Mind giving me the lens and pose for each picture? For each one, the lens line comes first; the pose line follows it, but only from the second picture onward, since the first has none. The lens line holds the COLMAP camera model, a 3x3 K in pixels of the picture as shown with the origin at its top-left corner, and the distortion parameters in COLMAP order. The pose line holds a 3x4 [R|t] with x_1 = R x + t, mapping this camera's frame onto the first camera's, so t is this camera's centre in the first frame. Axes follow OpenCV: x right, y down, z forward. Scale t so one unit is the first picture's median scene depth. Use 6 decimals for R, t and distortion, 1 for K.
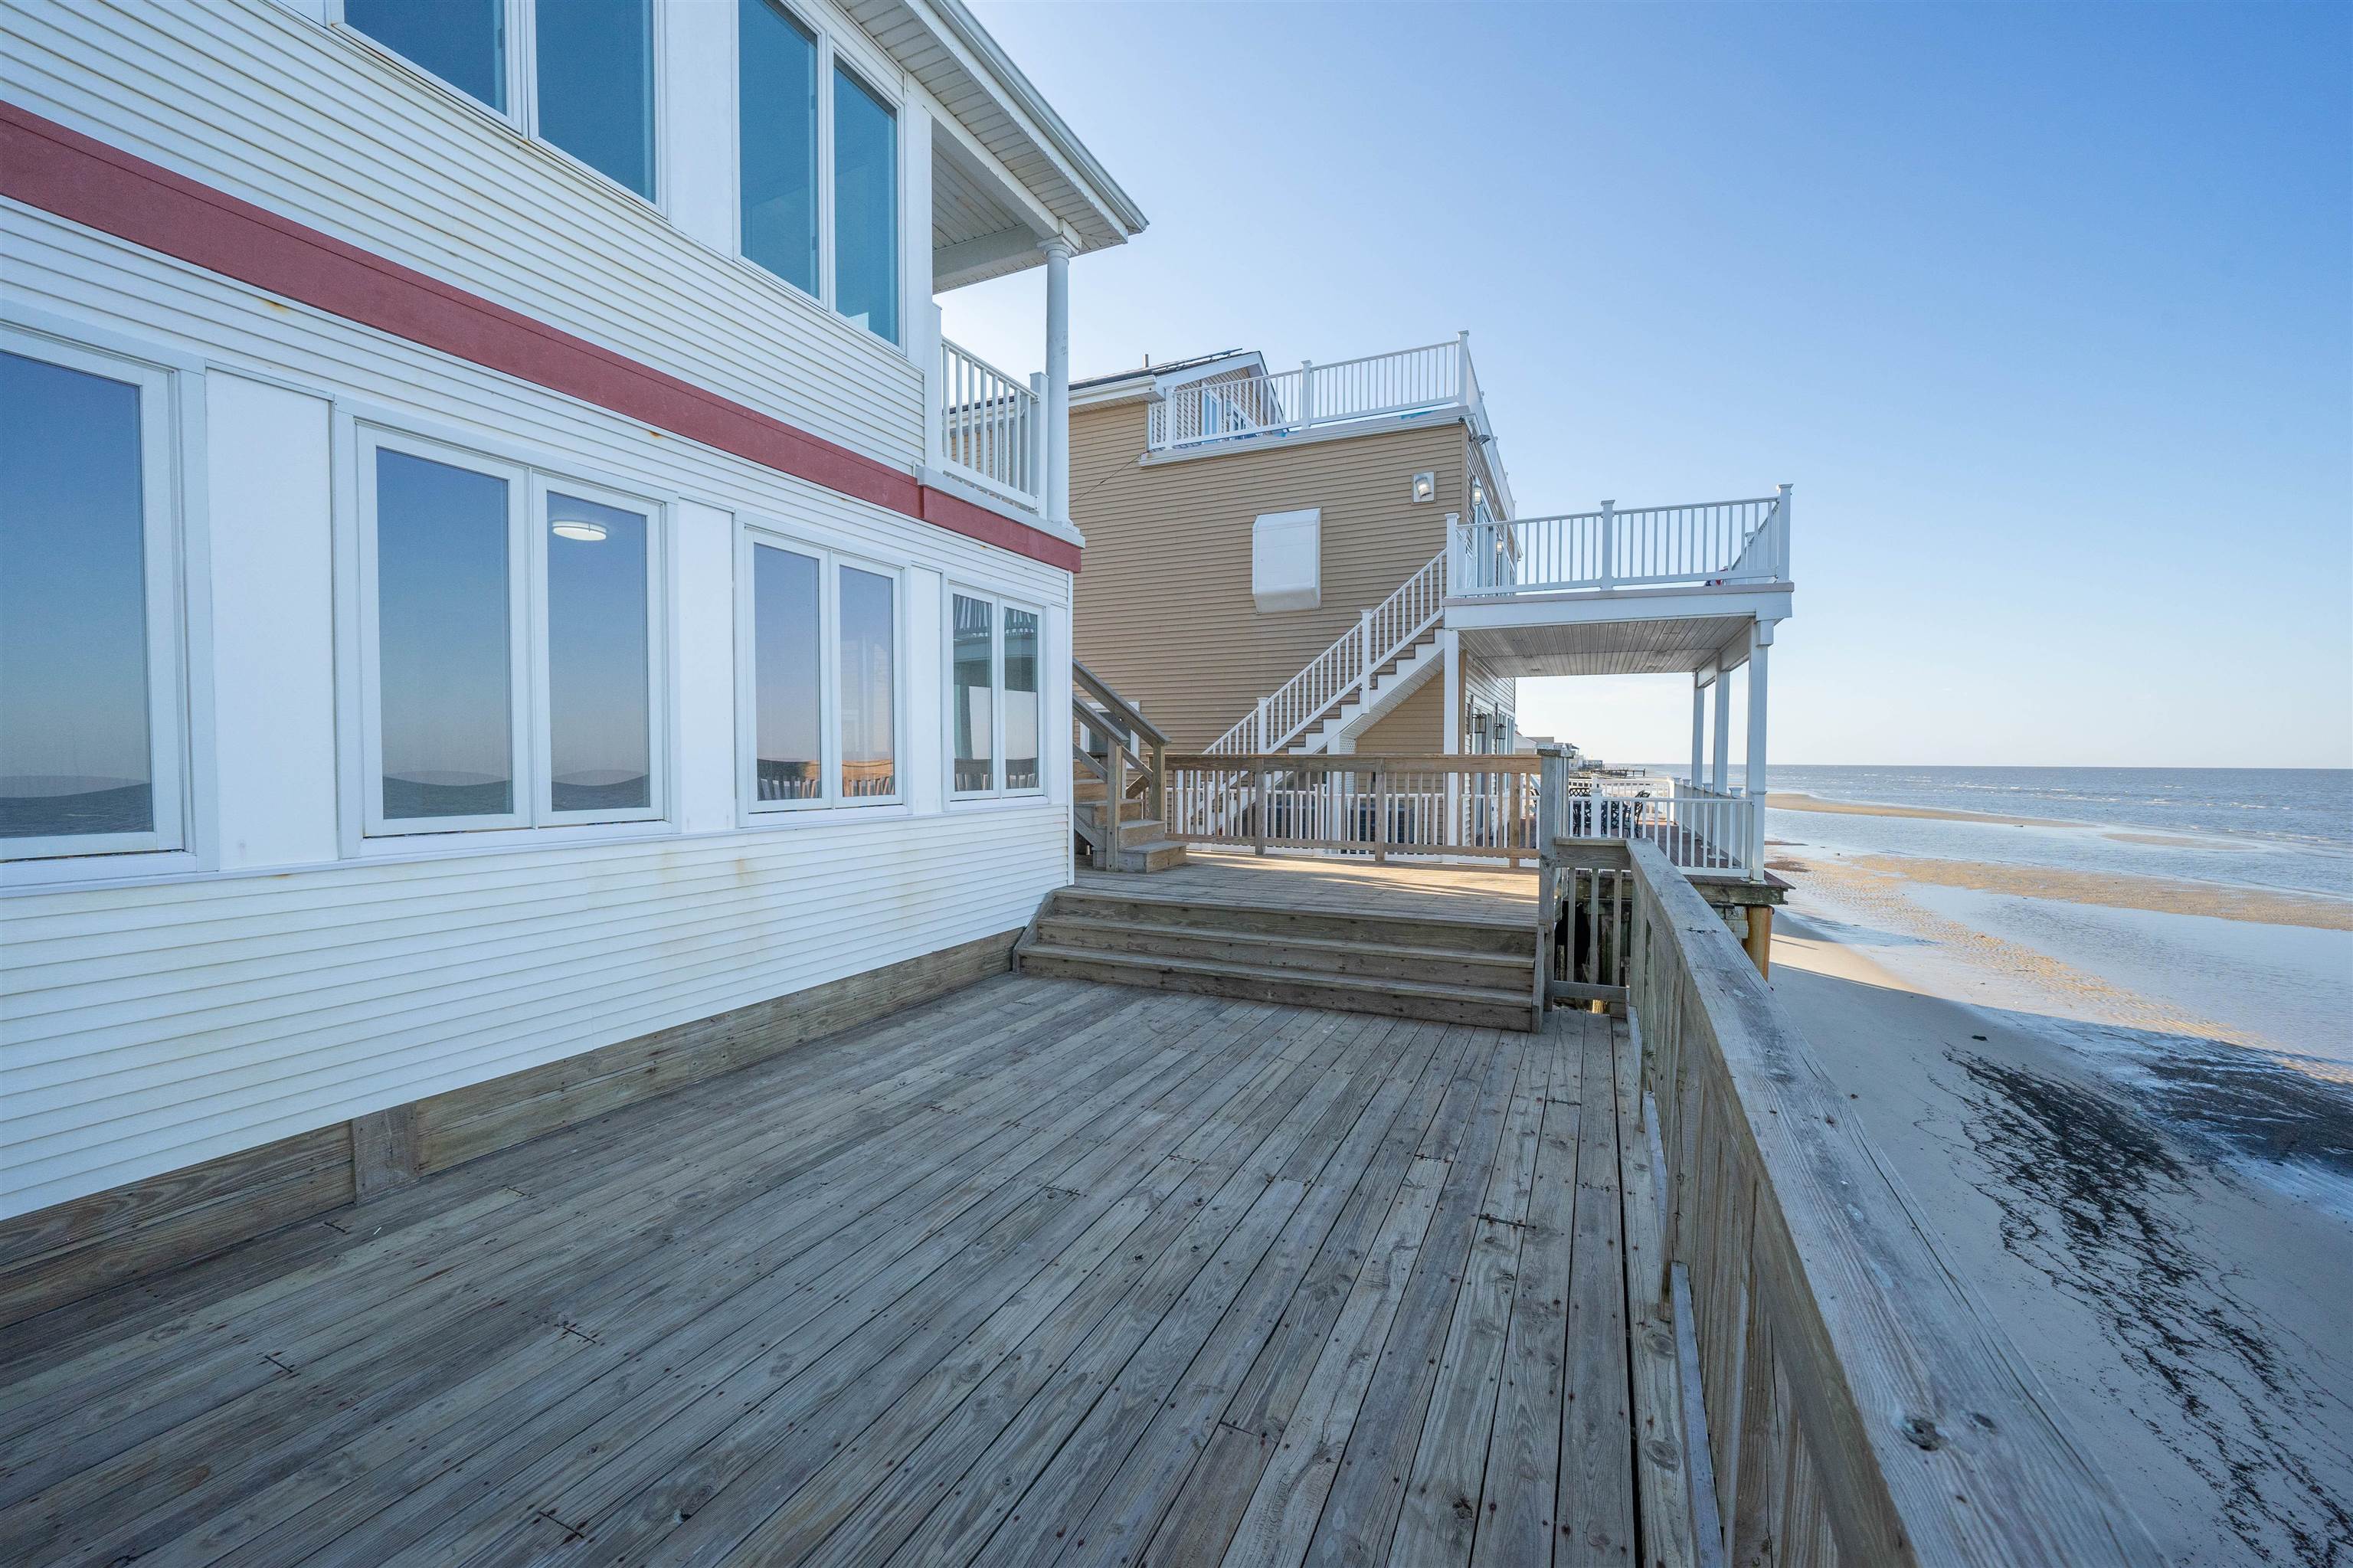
lens RADIAL K [[908.8, 0, 1172.4], [0, 908.8, 792.2], [0, 0, 1]] dist [0.003509, 0.000051]
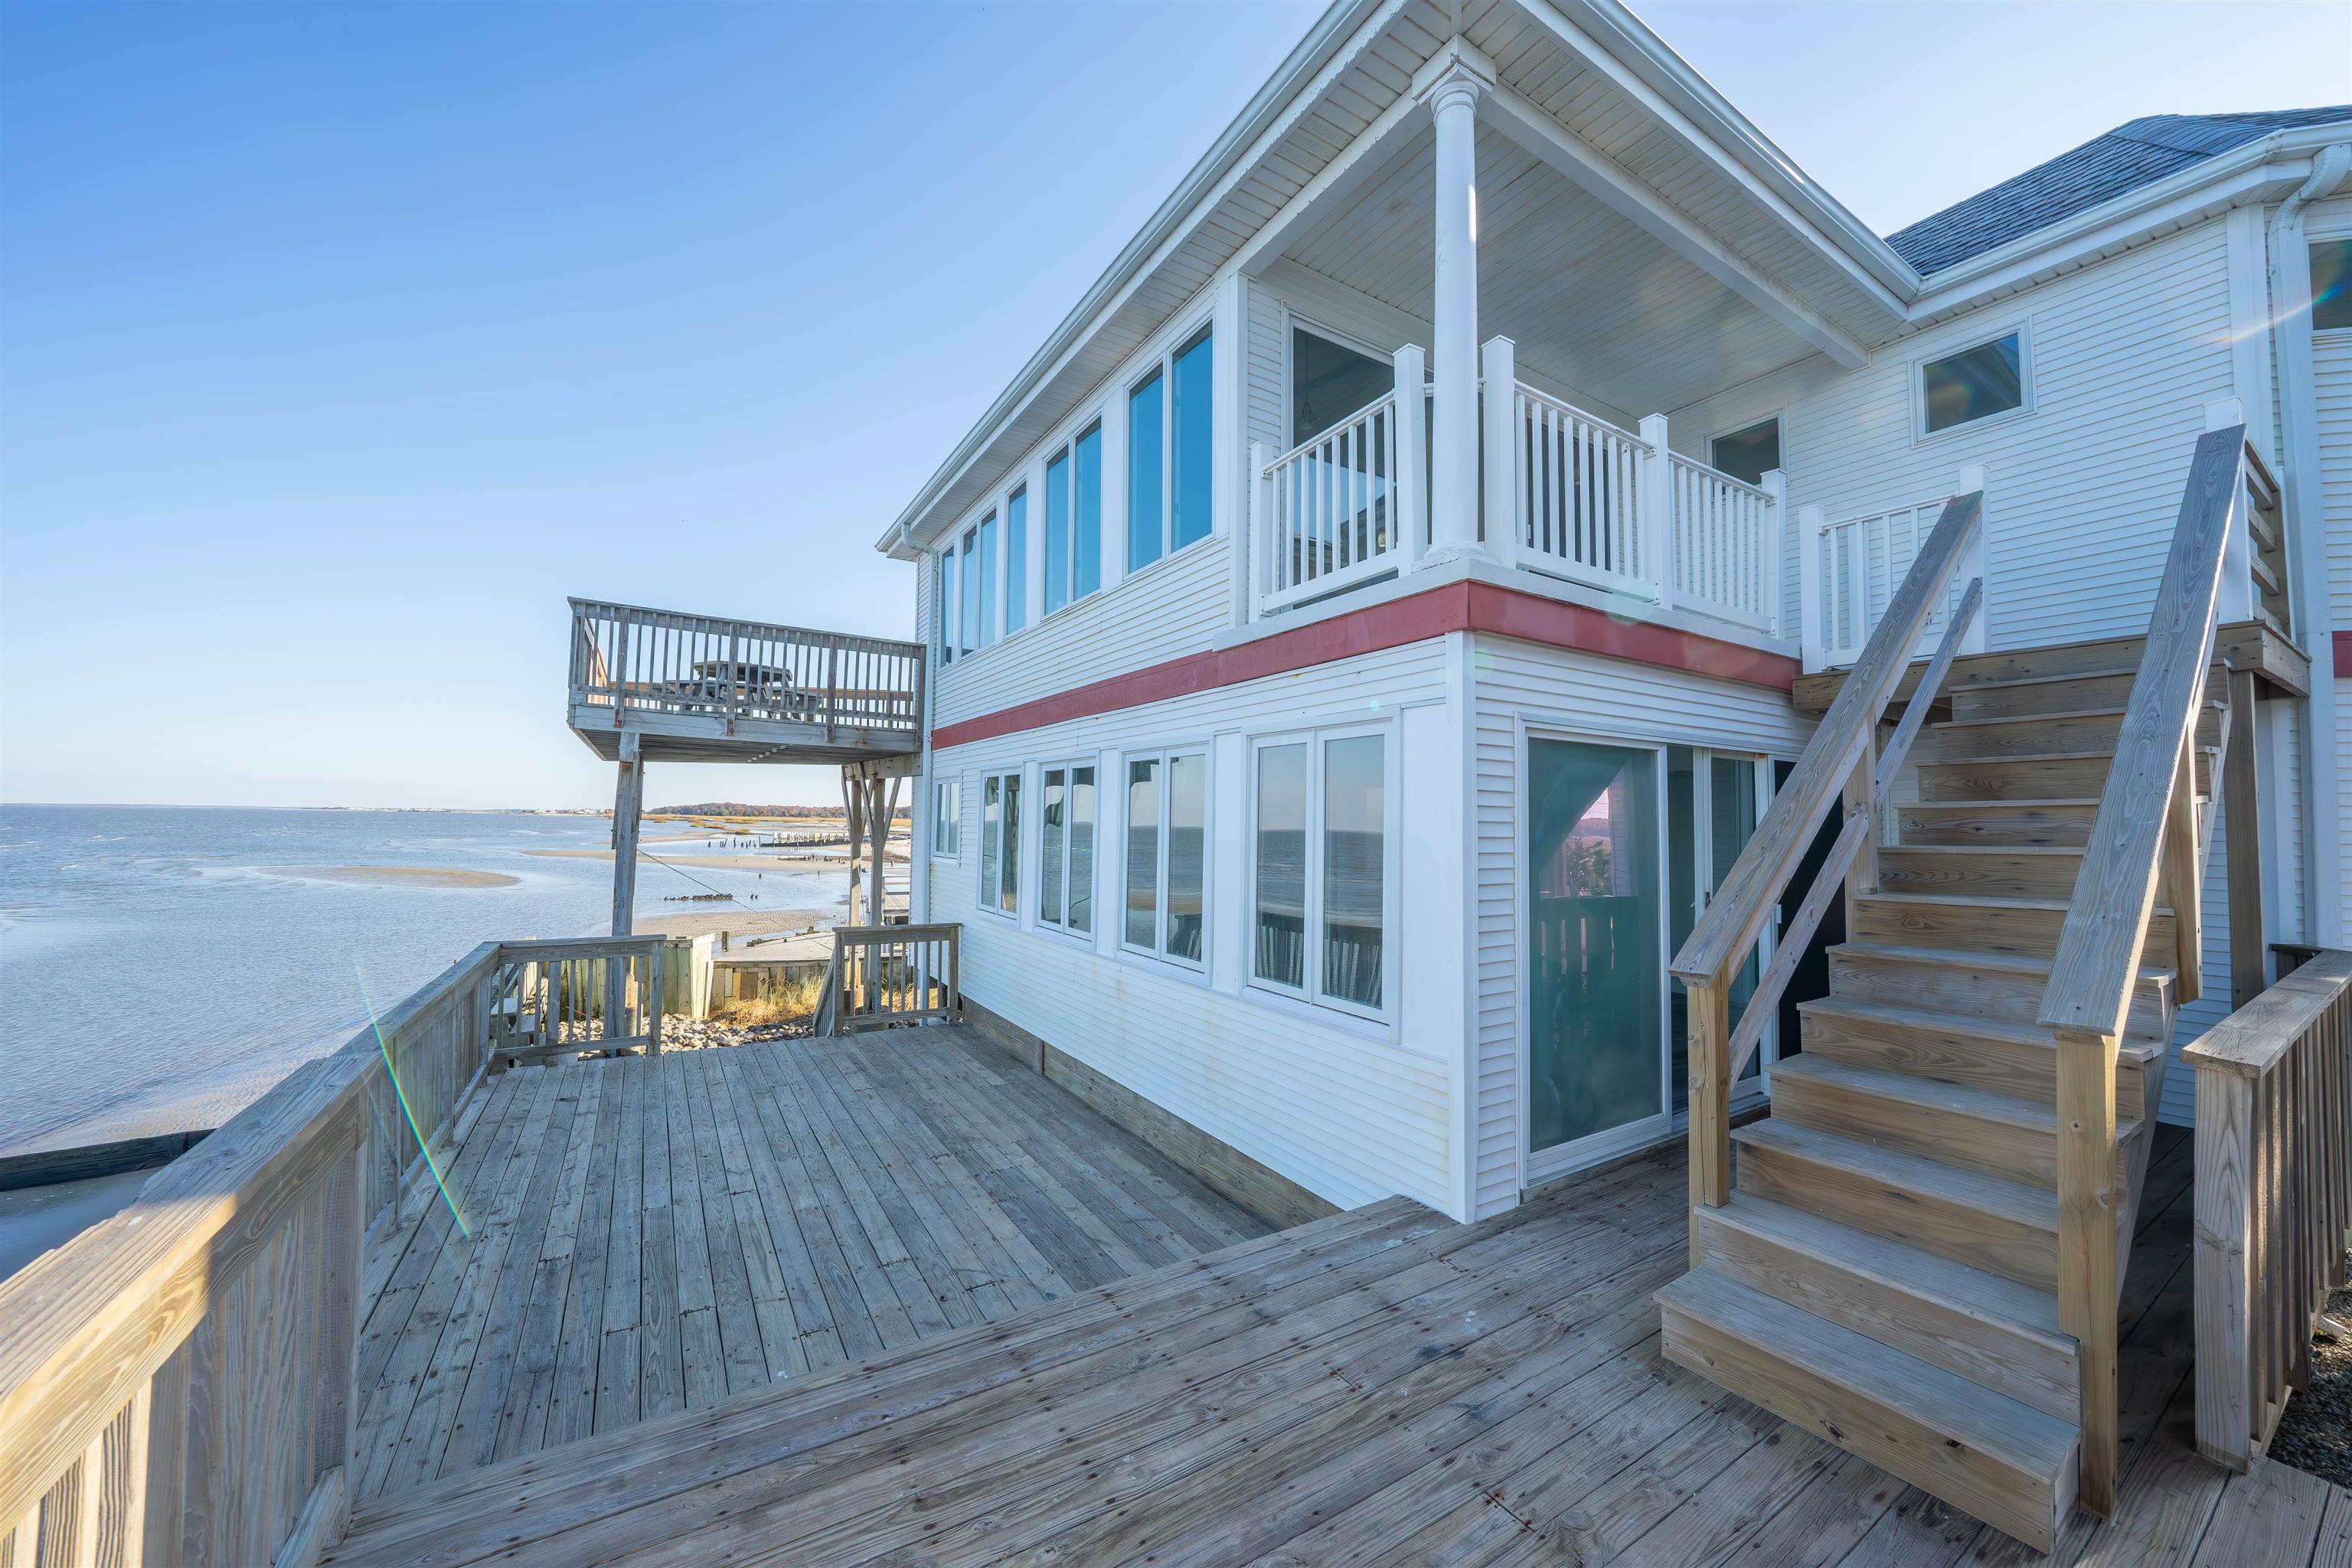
lens RADIAL K [[852.6, 0, 1170.0], [0, 852.6, 791.9], [0, 0, 1]] dist [-0.013043, 0.000220]
pose [[-0.547199, -0.043273, -0.835883, 0.746336], [-0.046239, 0.998700, -0.021432, -0.236147], [0.835725, 0.026923, -0.548488, 2.104863]]
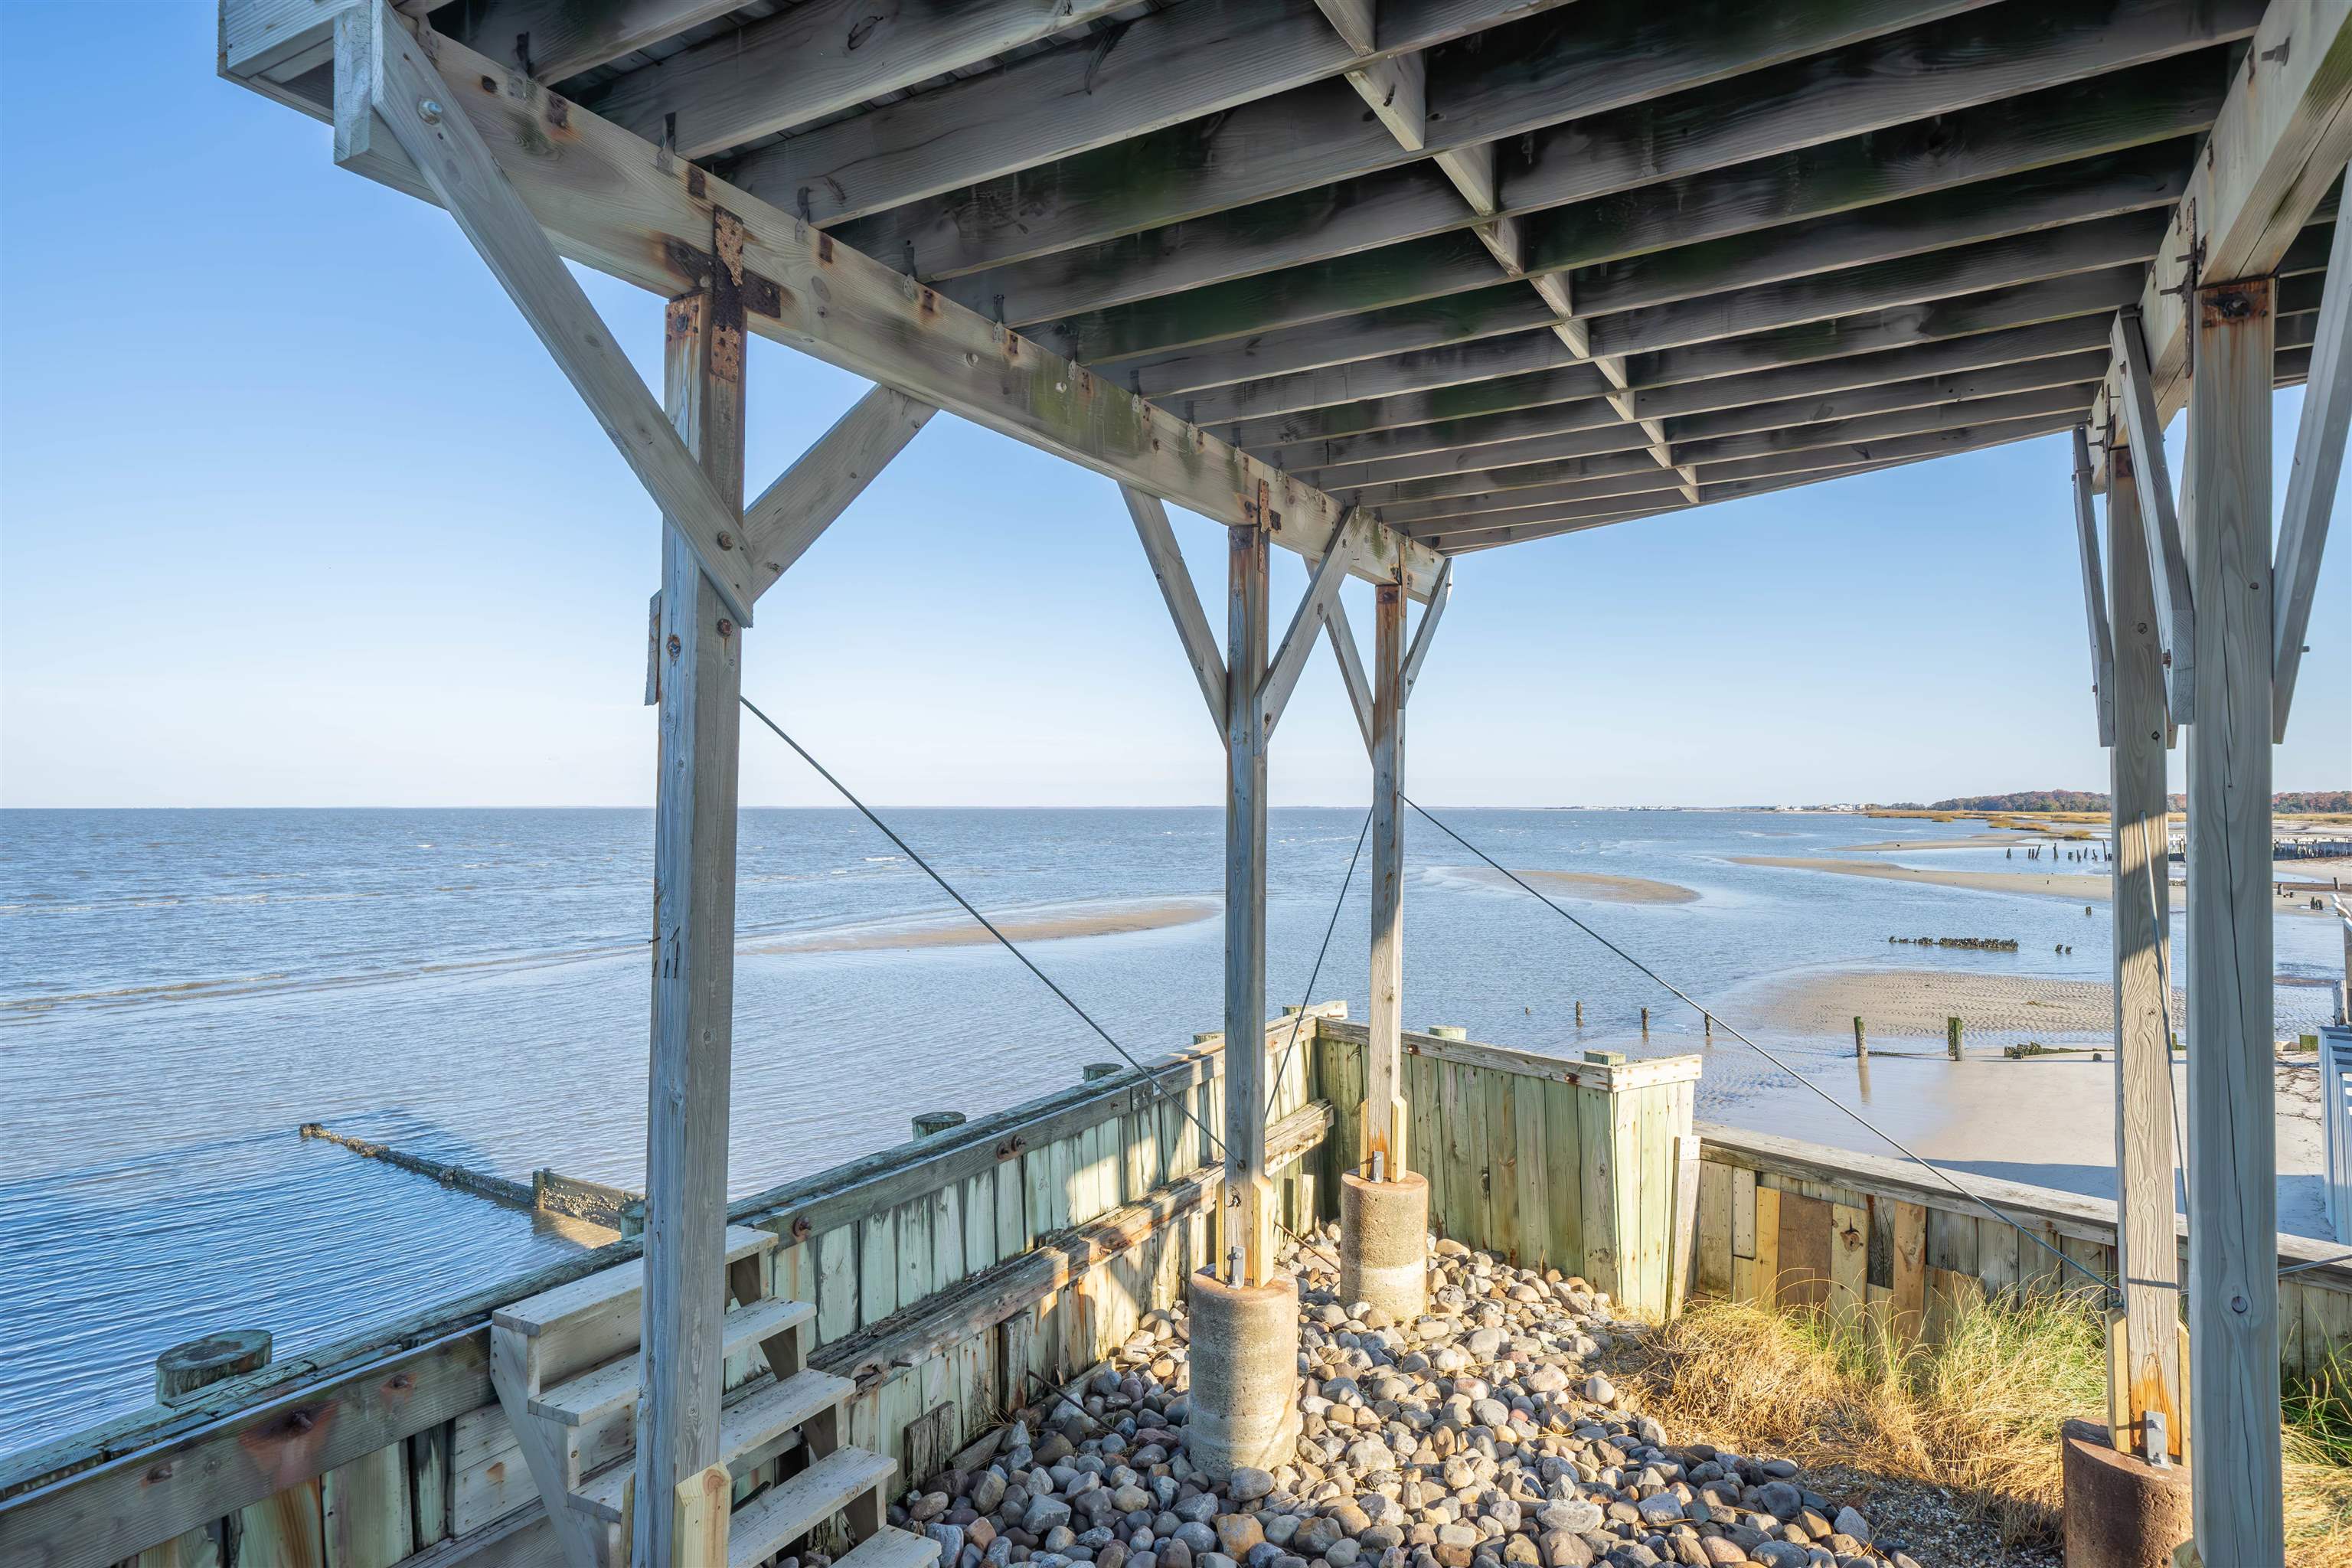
lens RADIAL K [[1269.1, 0, 1166.6], [0, 1269.1, 775.4], [0, 0, 1]] dist [0.007353, 0.000180]
pose [[-0.995001, -0.008344, 0.099513, -0.837017], [-0.007422, 0.999926, 0.009635, -0.015523], [-0.099586, 0.008848, -0.994990, 0.196829]]
